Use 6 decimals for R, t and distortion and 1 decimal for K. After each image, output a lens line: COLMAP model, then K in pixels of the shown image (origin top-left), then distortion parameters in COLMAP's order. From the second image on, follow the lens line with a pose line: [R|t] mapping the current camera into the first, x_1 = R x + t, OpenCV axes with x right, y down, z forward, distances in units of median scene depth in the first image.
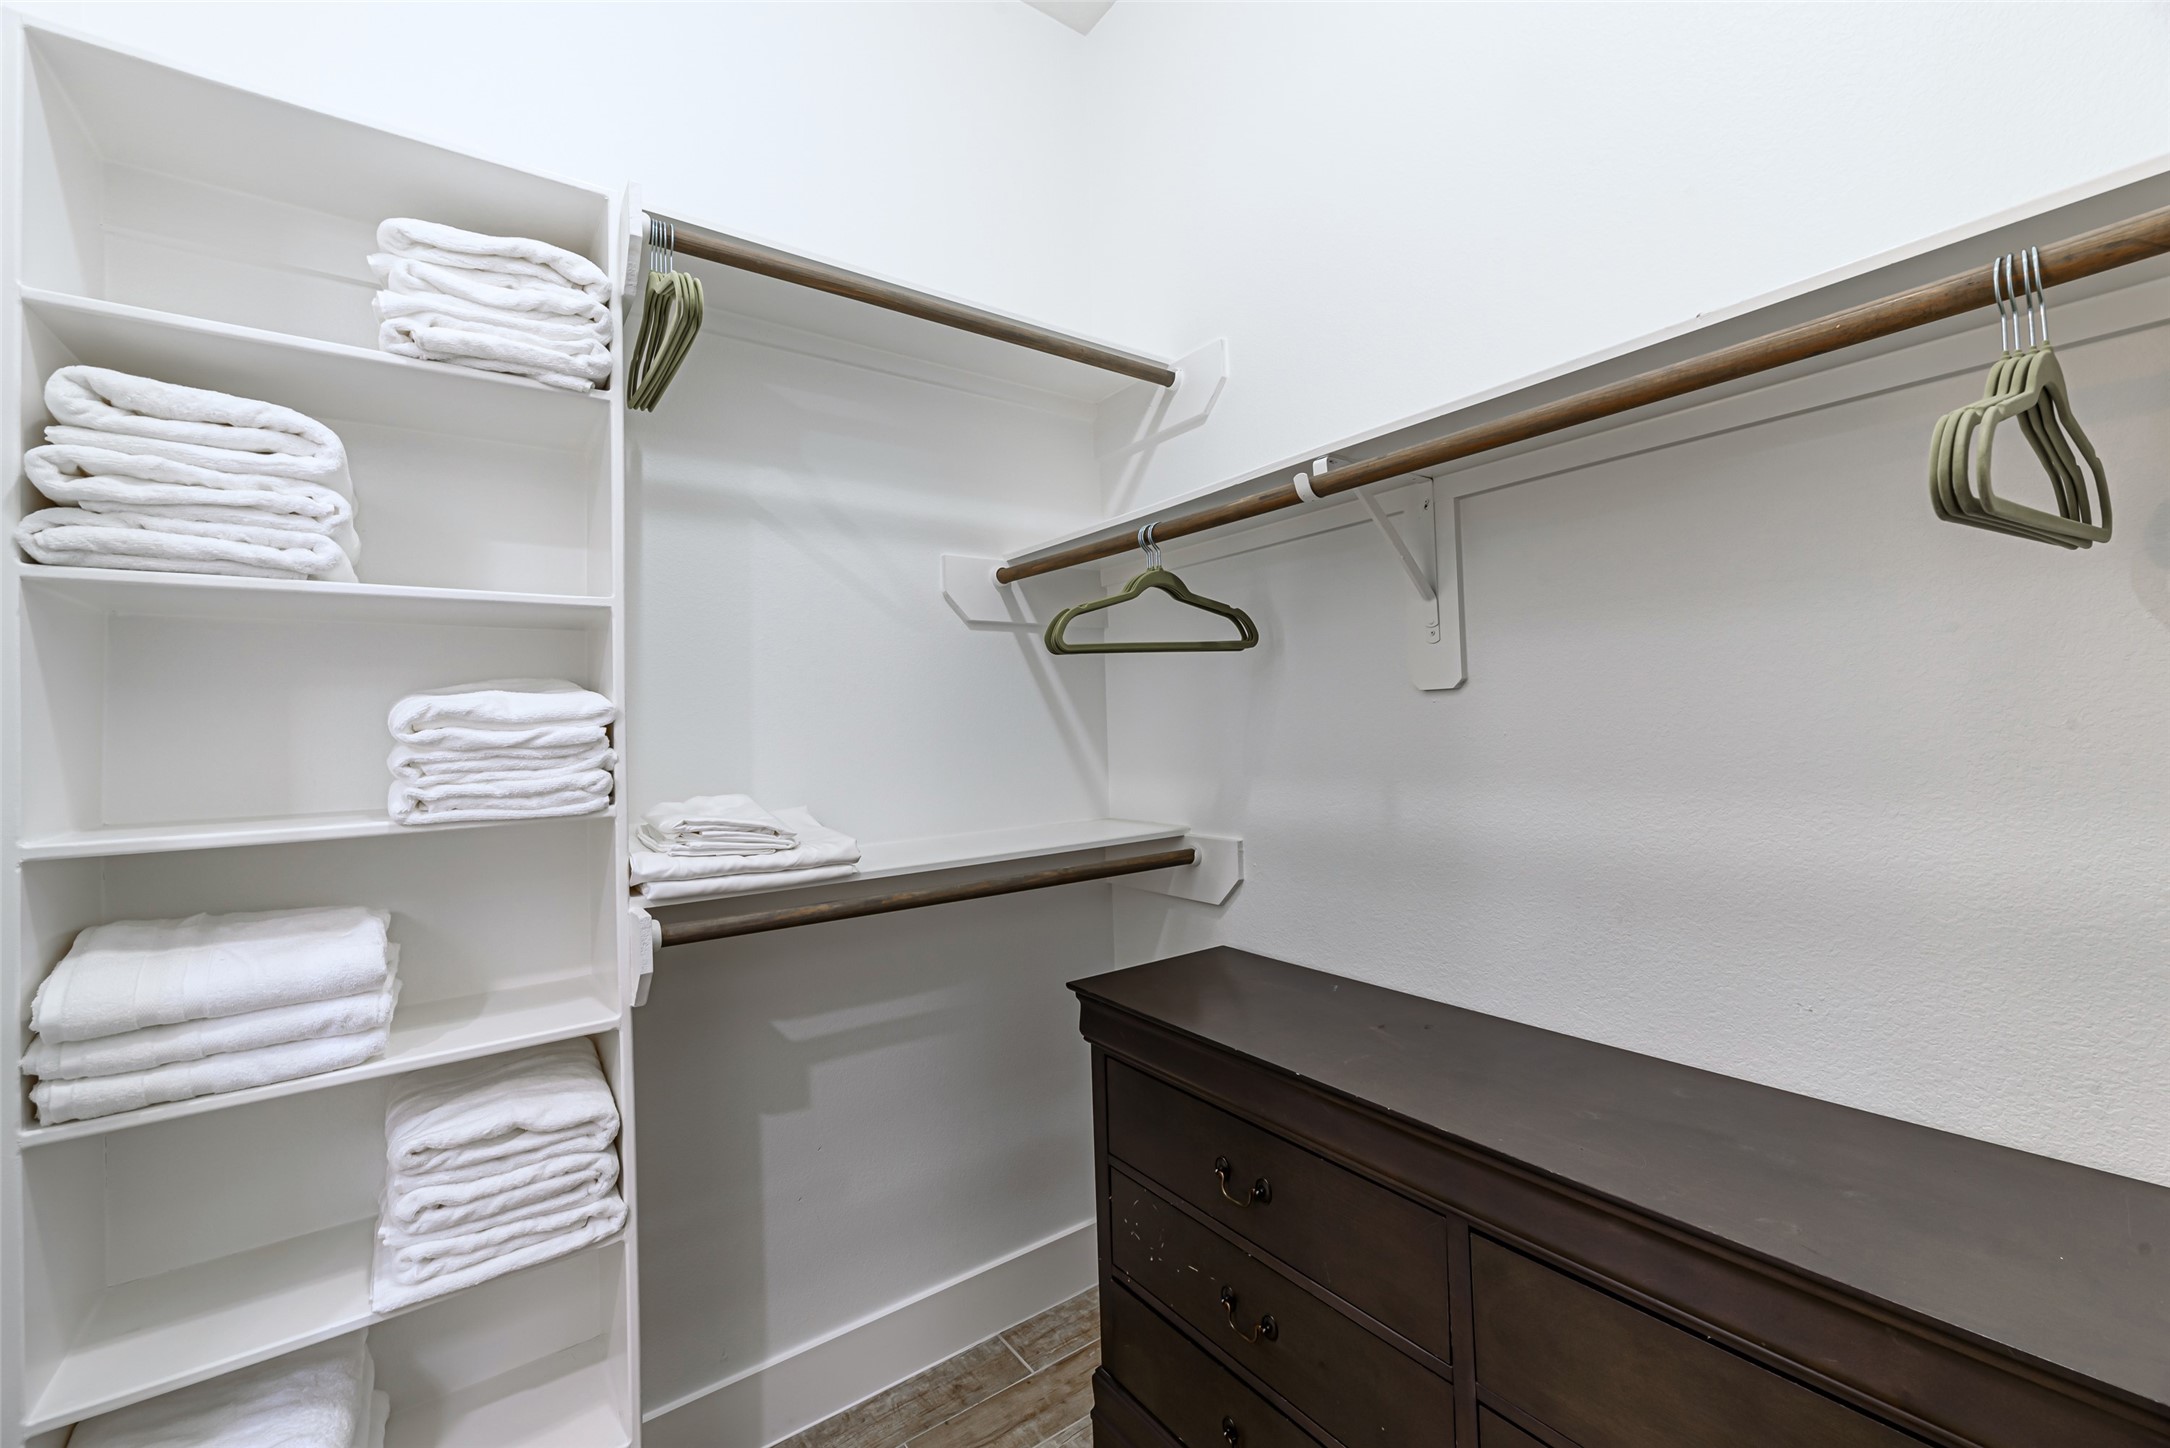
lens RADIAL K [[840.2, 0, 1085.0], [0, 840.2, 724.0], [0, 0, 1]] dist [0.001254, 0.000201]
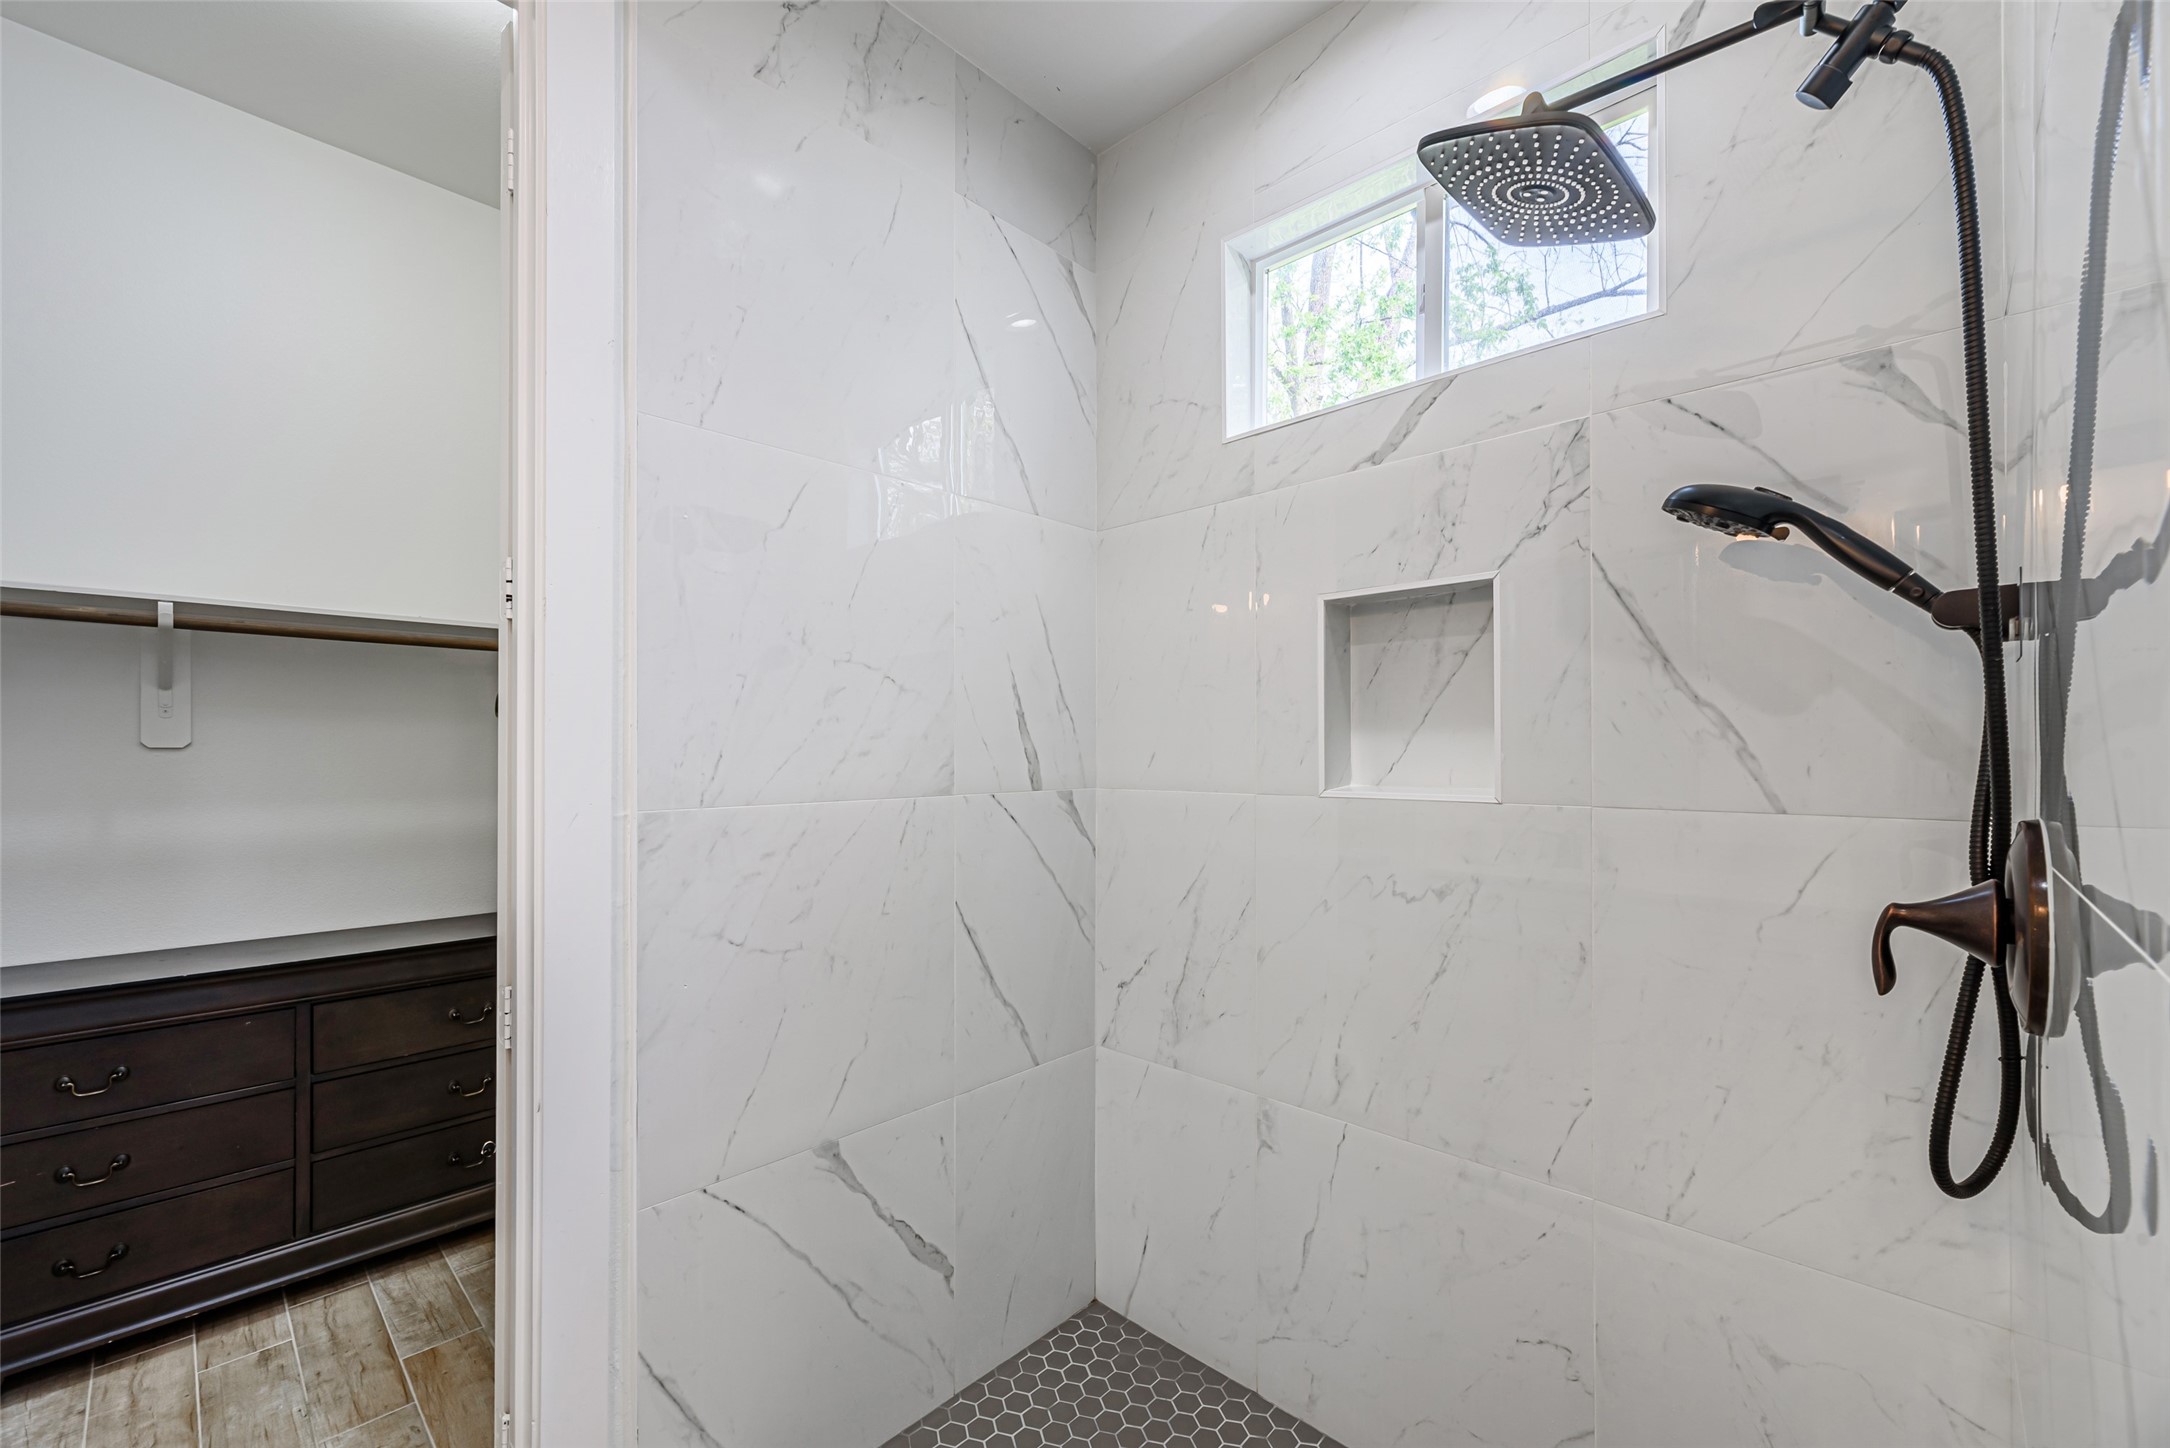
lens RADIAL K [[894.0, 0, 1075.4], [0, 894.0, 748.7], [0, 0, 1]] dist [0.001751, 0.000983]
pose [[-0.186450, 0.041045, 0.981607, -1.757904], [-0.014569, 0.998902, -0.044535, 0.010103], [-0.982356, -0.022605, -0.185647, -0.393161]]
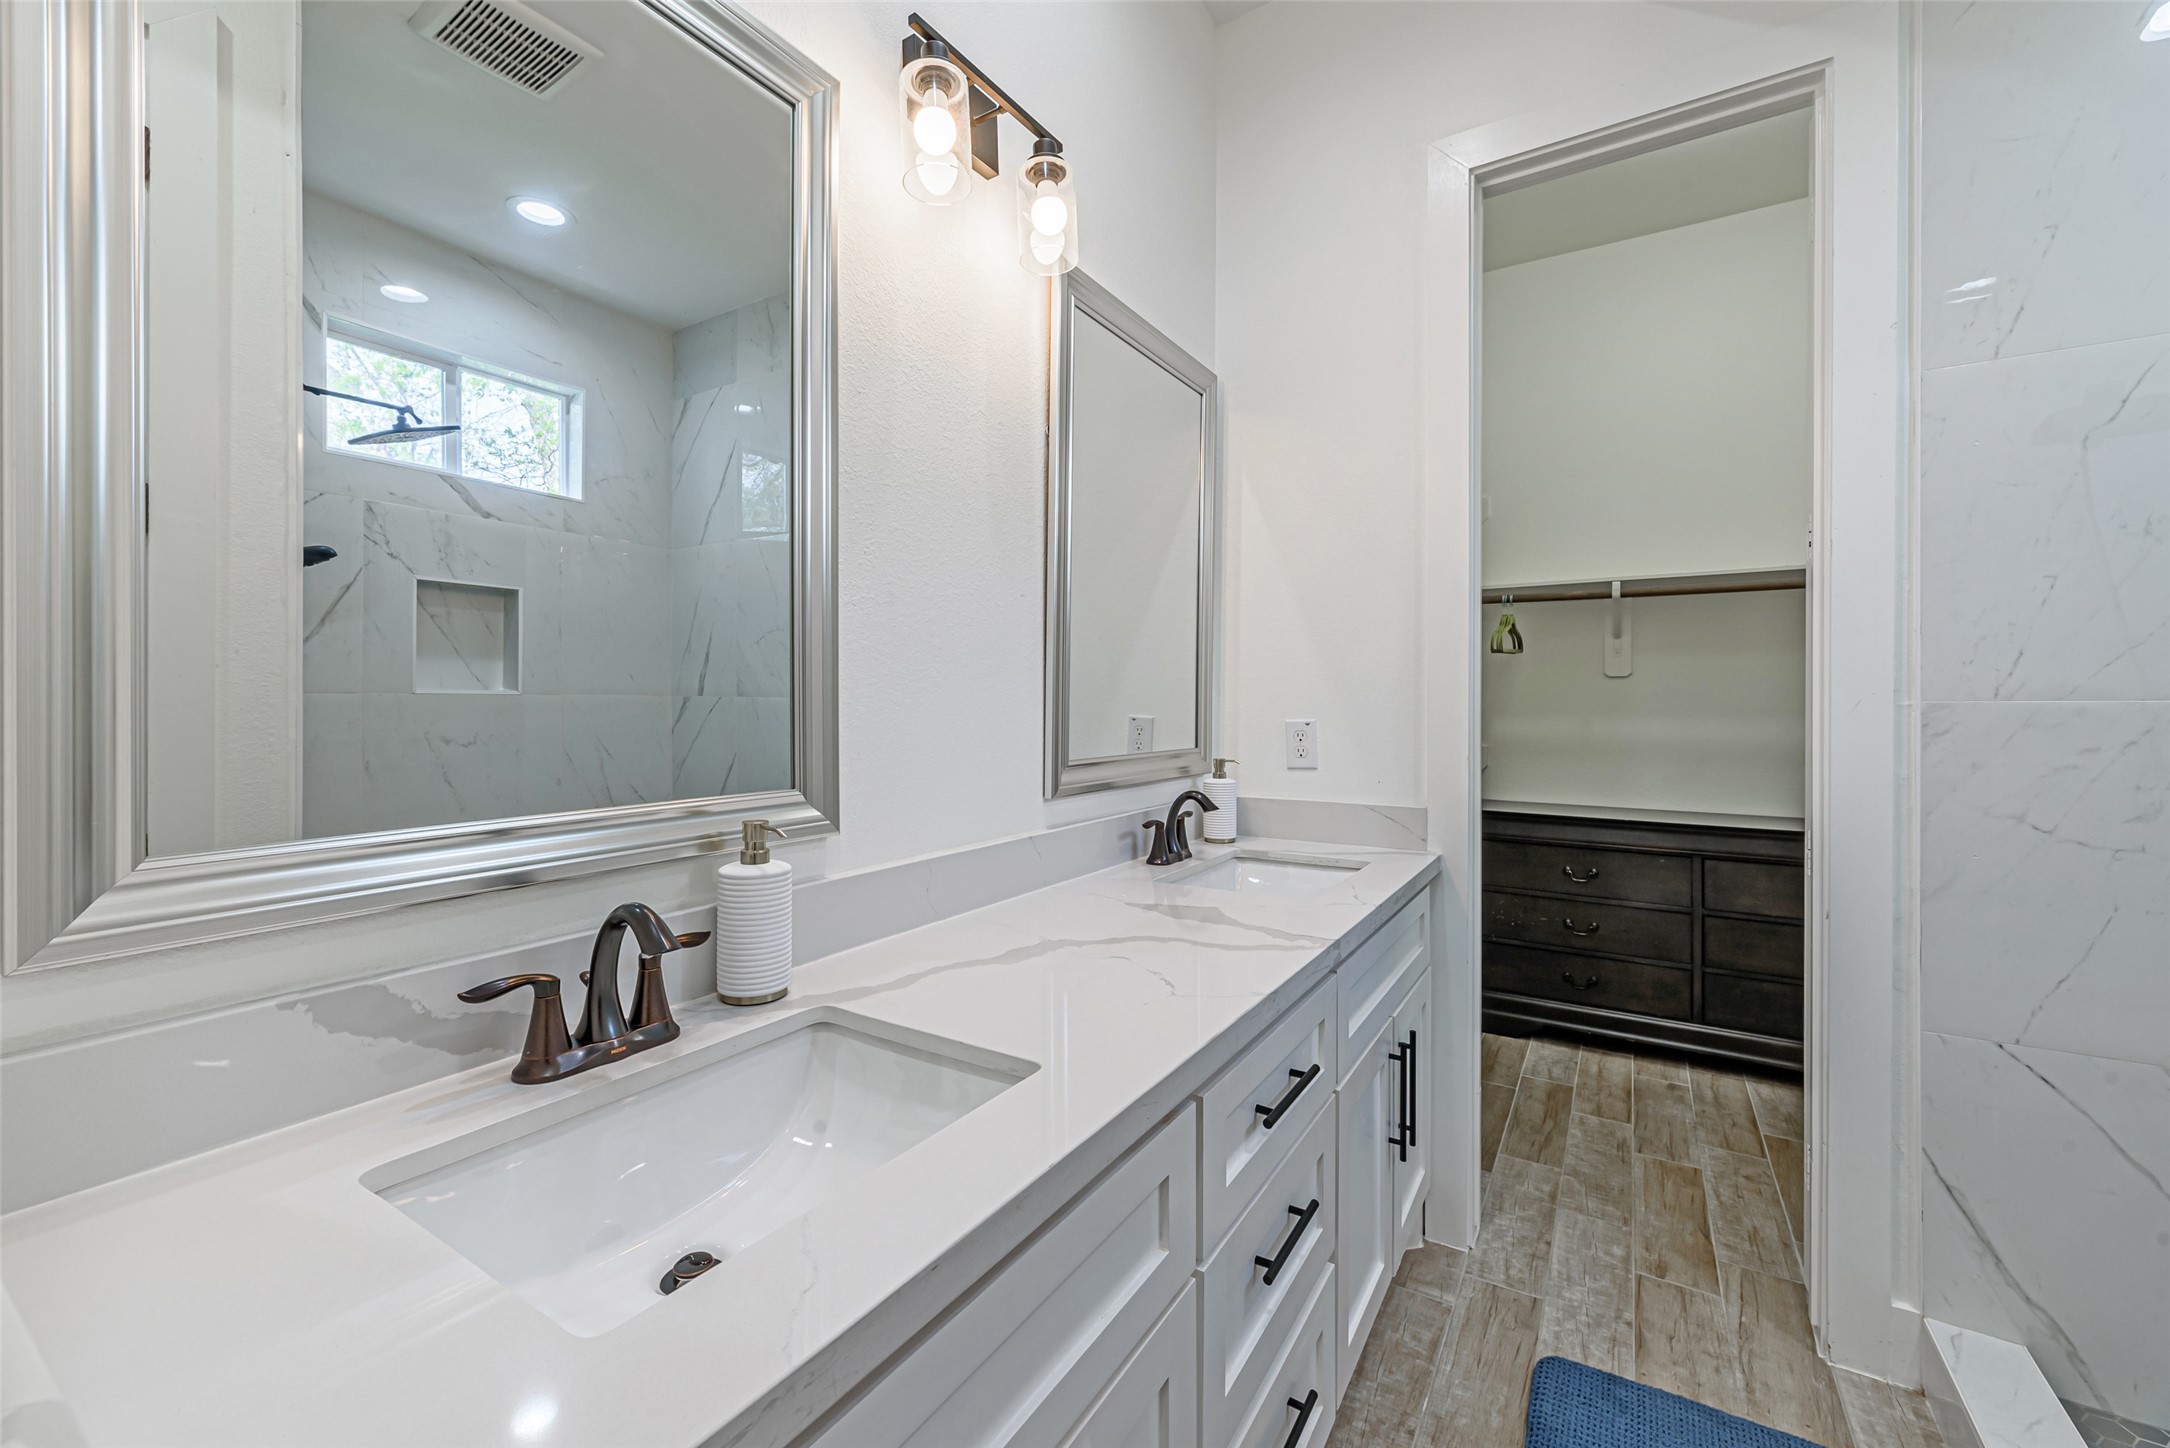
lens RADIAL K [[854.8, 0, 1079.0], [0, 854.8, 703.6], [0, 0, 1]] dist [0.000974, -0.000216]
pose [[0.924659, 0.036216, 0.379069, -2.214461], [-0.042888, 0.999038, 0.009169, 0.091064], [-0.378372, -0.024735, 0.925323, -0.772601]]
